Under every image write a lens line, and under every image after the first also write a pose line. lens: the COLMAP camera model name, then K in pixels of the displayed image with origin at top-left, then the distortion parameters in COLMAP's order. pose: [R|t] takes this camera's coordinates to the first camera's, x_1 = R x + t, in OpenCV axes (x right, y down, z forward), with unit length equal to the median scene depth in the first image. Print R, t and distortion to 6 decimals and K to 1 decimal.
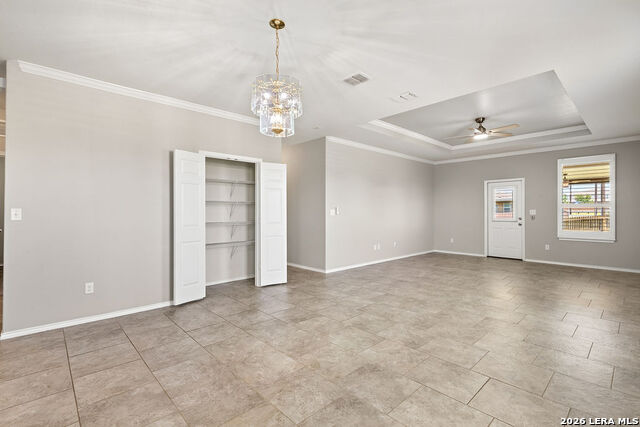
lens RADIAL K [[295.8, 0, 317.6], [0, 295.8, 208.0], [0, 0, 1]] dist [0.010742, -0.003422]
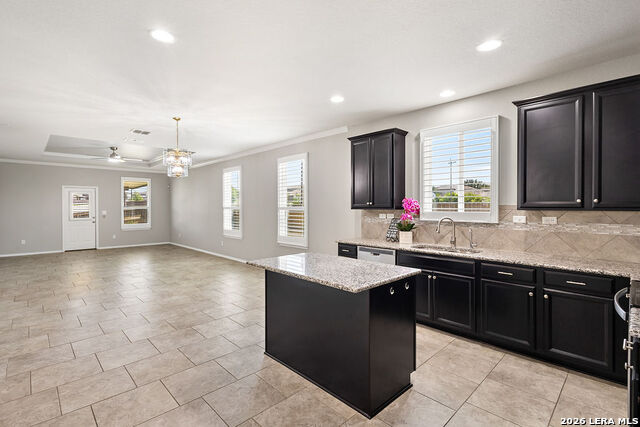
lens RADIAL K [[295.8, 0, 314.4], [0, 295.8, 211.6], [0, 0, 1]] dist [0.010742, -0.003422]
pose [[-0.015008, -0.015856, 0.999762, -0.774675], [-0.011042, 0.999816, 0.015691, -0.026078], [-0.999826, -0.010803, -0.015180, 0.058457]]
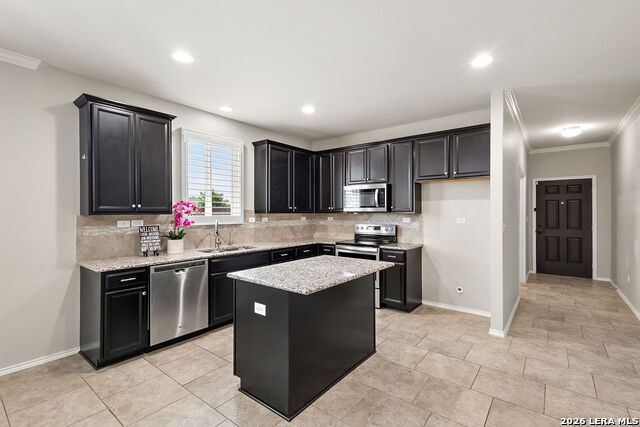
lens RADIAL K [[295.8, 0, 317.7], [0, 295.8, 212.6], [0, 0, 1]] dist [0.010742, -0.003422]
pose [[-0.988311, 0.002531, -0.152429, -0.310248], [0.003965, 0.999951, -0.009107, -0.019403], [0.152398, -0.009605, -0.988273, 0.438085]]
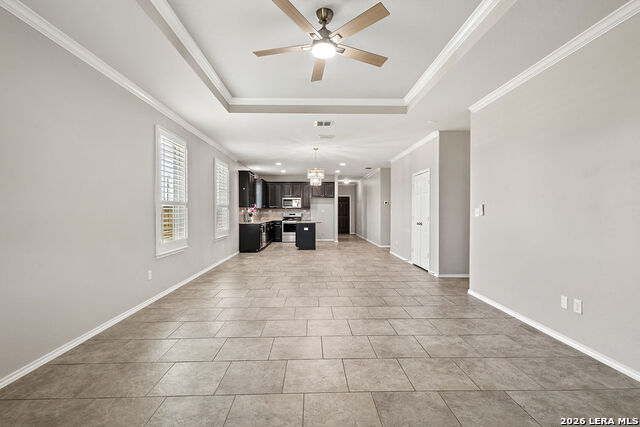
lens RADIAL K [[295.8, 0, 322.2], [0, 295.8, 214.0], [0, 0, 1]] dist [0.010742, -0.003422]
pose [[-0.653988, 0.006301, -0.756479, 0.791612], [0.010025, 0.999950, -0.000337, 0.014554], [0.756439, -0.007804, -0.654018, 1.141082]]
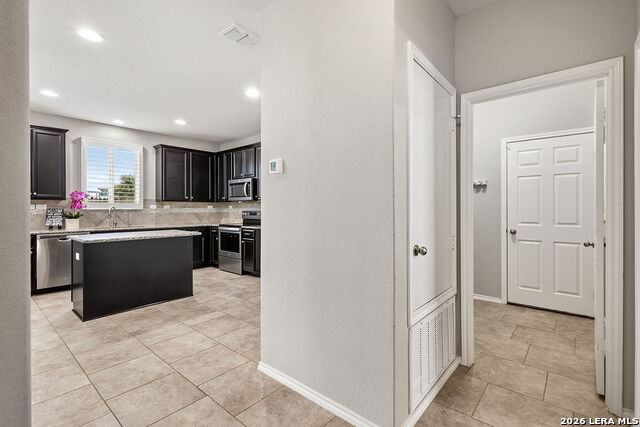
lens RADIAL K [[295.8, 0, 319.6], [0, 295.8, 206.9], [0, 0, 1]] dist [0.010742, -0.003422]
pose [[-0.992728, 0.001875, -0.120363, -0.669959], [0.003823, 0.999865, -0.015960, 0.008408], [0.120317, -0.016305, -0.992602, 0.683118]]
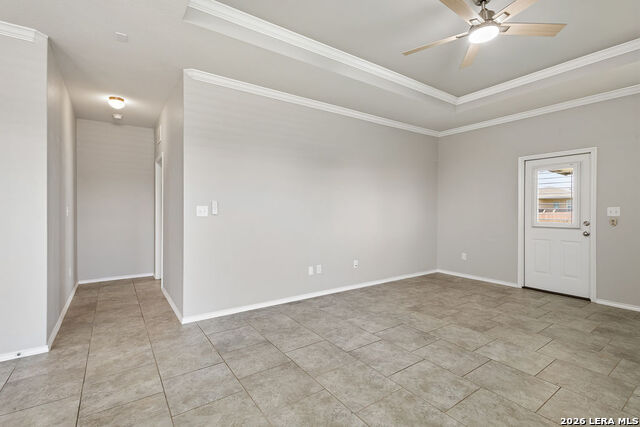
lens RADIAL K [[295.8, 0, 315.4], [0, 295.8, 210.5], [0, 0, 1]] dist [0.010742, -0.003422]
pose [[0.989658, 0.001556, -0.143437, 0.323938], [0.000308, 0.999916, 0.012971, 0.006570], [0.143445, -0.012881, 0.989574, 0.470471]]
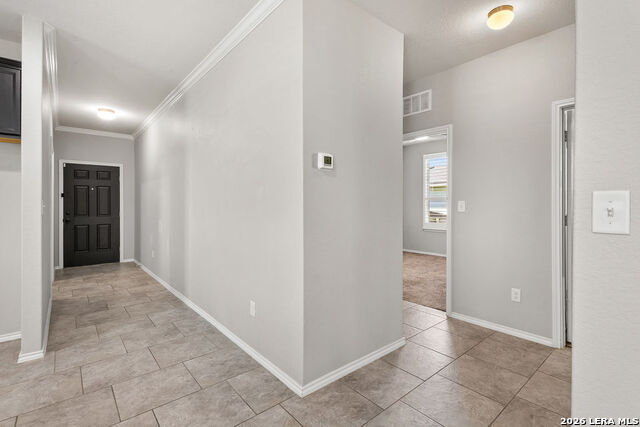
lens RADIAL K [[295.8, 0, 319.8], [0, 295.8, 207.6], [0, 0, 1]] dist [0.010742, -0.003422]
pose [[-0.034719, 0.007566, -0.999368, -0.340160], [0.013088, 0.999889, 0.007115, 0.004239], [0.999311, -0.012832, -0.034814, 0.345428]]
